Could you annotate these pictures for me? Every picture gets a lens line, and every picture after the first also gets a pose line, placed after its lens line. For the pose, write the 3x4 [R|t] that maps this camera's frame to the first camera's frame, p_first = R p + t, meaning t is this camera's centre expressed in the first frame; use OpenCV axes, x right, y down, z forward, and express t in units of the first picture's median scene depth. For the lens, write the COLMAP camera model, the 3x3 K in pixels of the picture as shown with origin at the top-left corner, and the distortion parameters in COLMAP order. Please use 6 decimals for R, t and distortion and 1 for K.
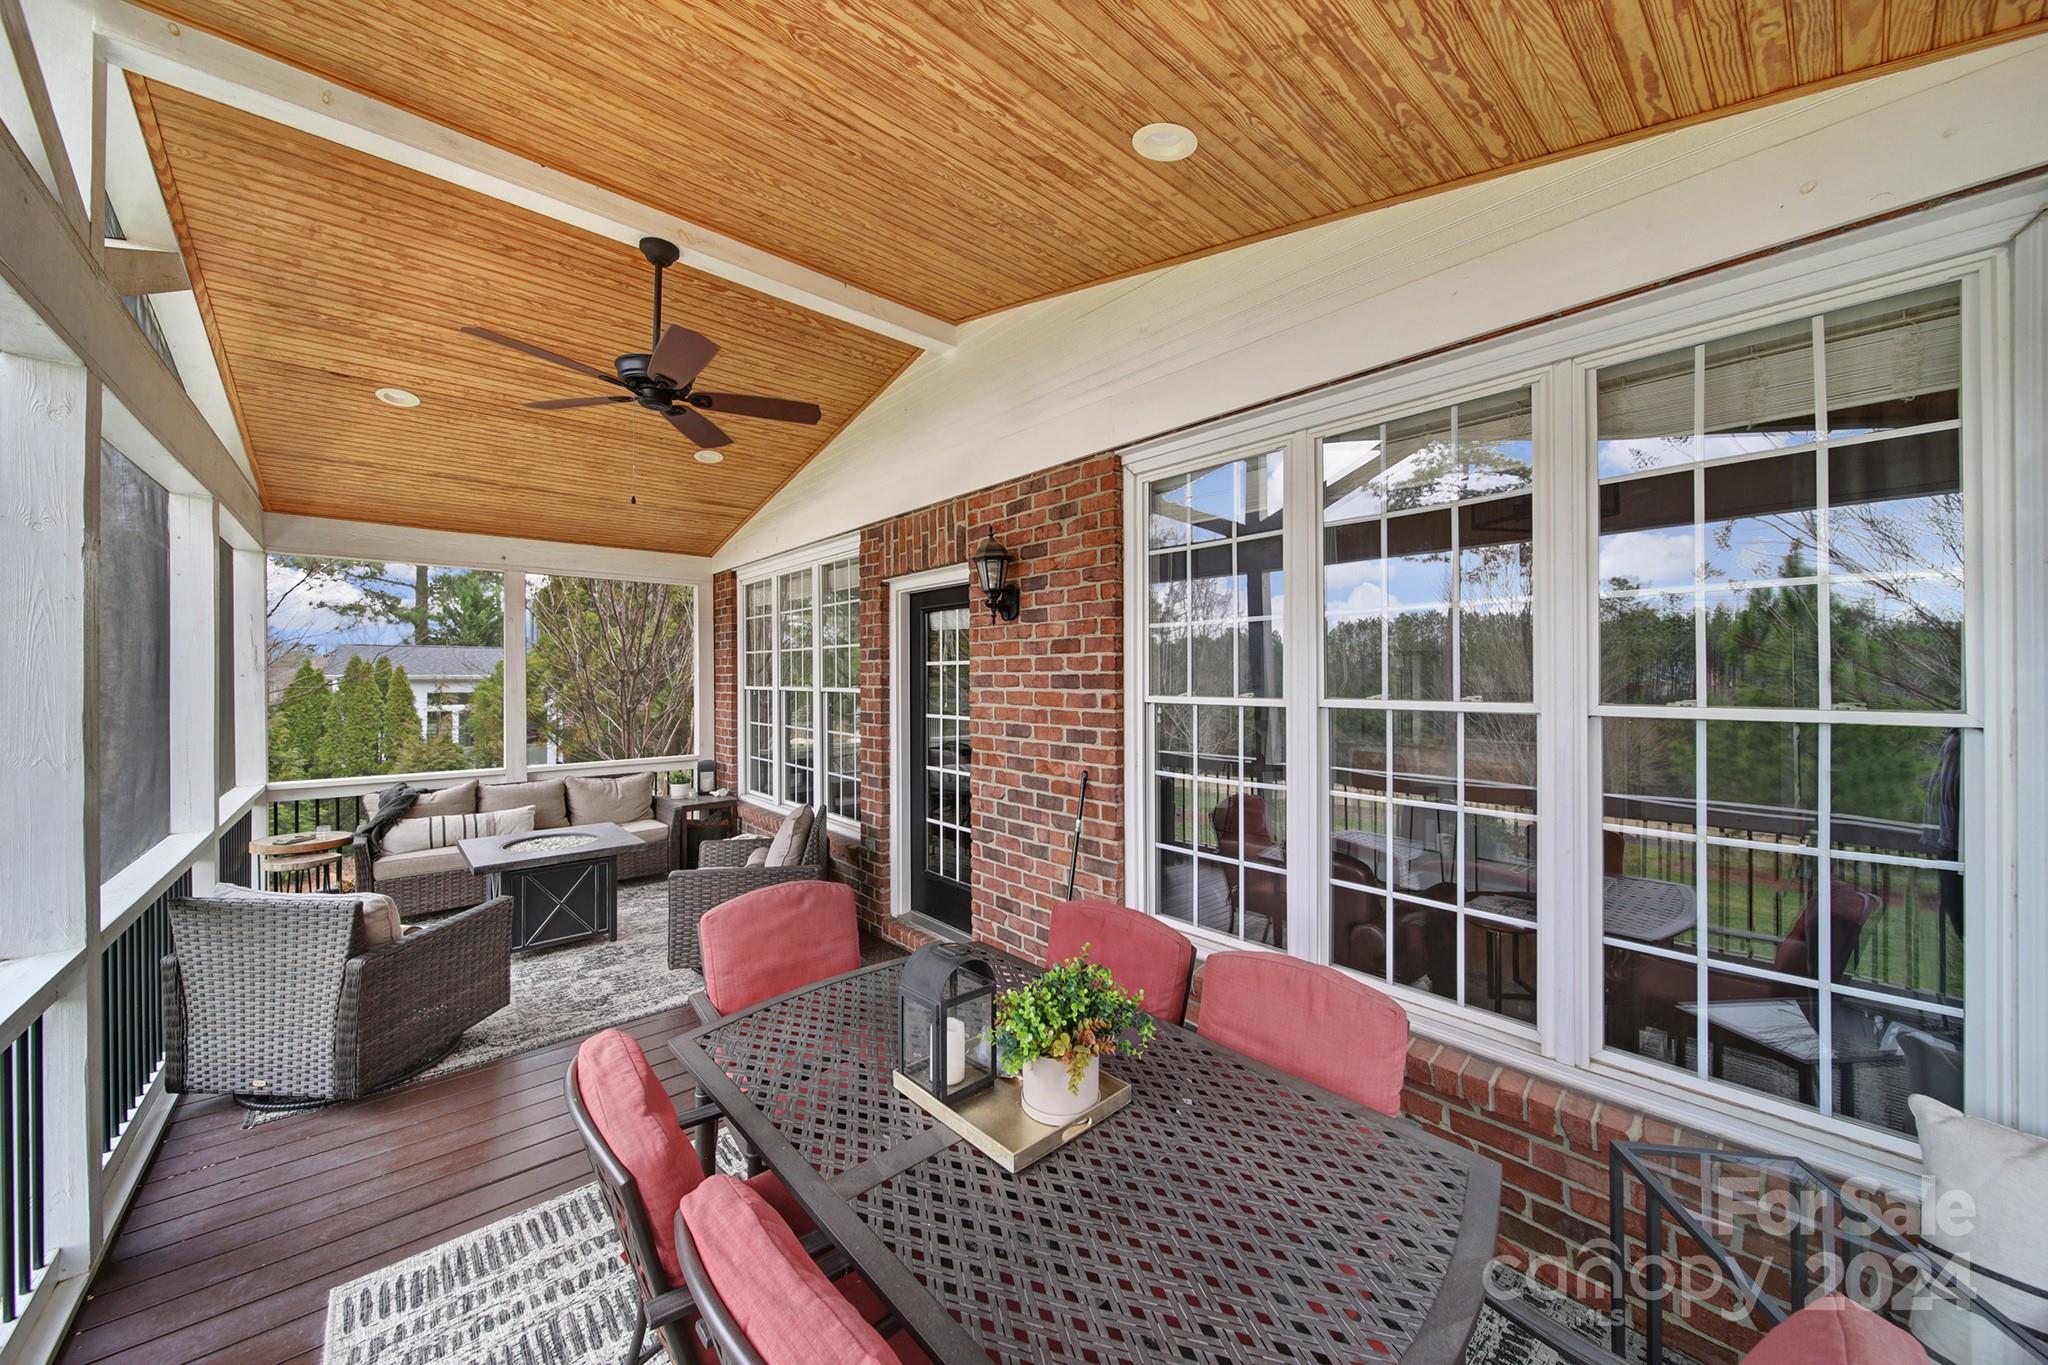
lens RADIAL K [[721.8, 0, 1018.7], [0, 721.8, 678.6], [0, 0, 1]] dist [0.000842, 0.000030]
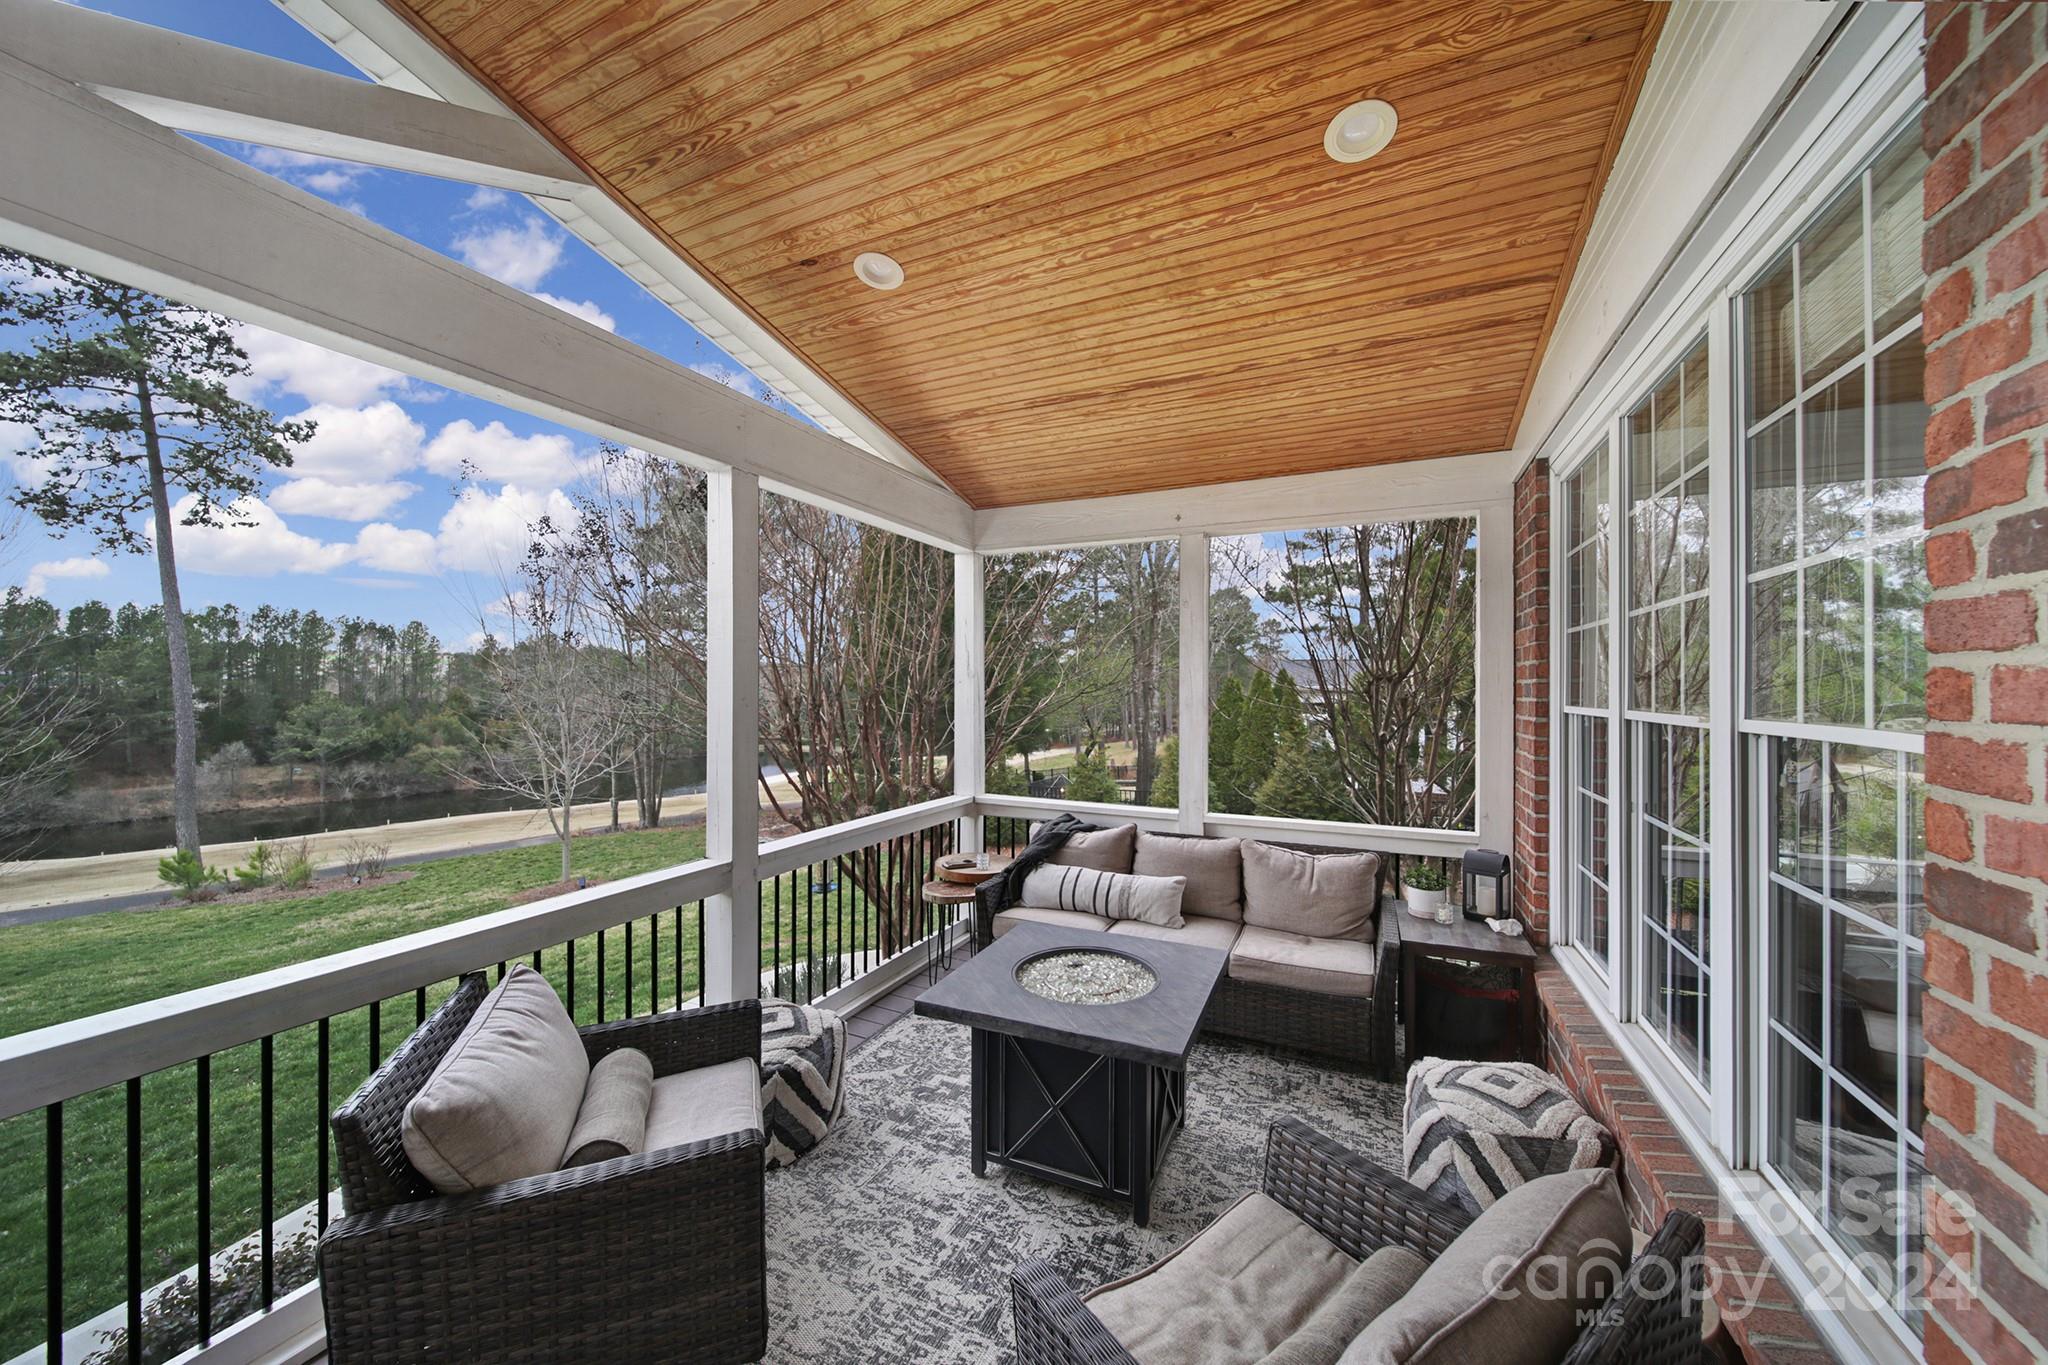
lens RADIAL K [[721.8, 0, 1020.4], [0, 721.8, 690.1], [0, 0, 1]] dist [0.000842, 0.000030]
pose [[0.408104, 0.009536, -0.912886, -0.108158], [-0.006689, 0.999950, 0.007455, -0.000531], [0.912911, 0.003064, 0.408148, 0.506038]]
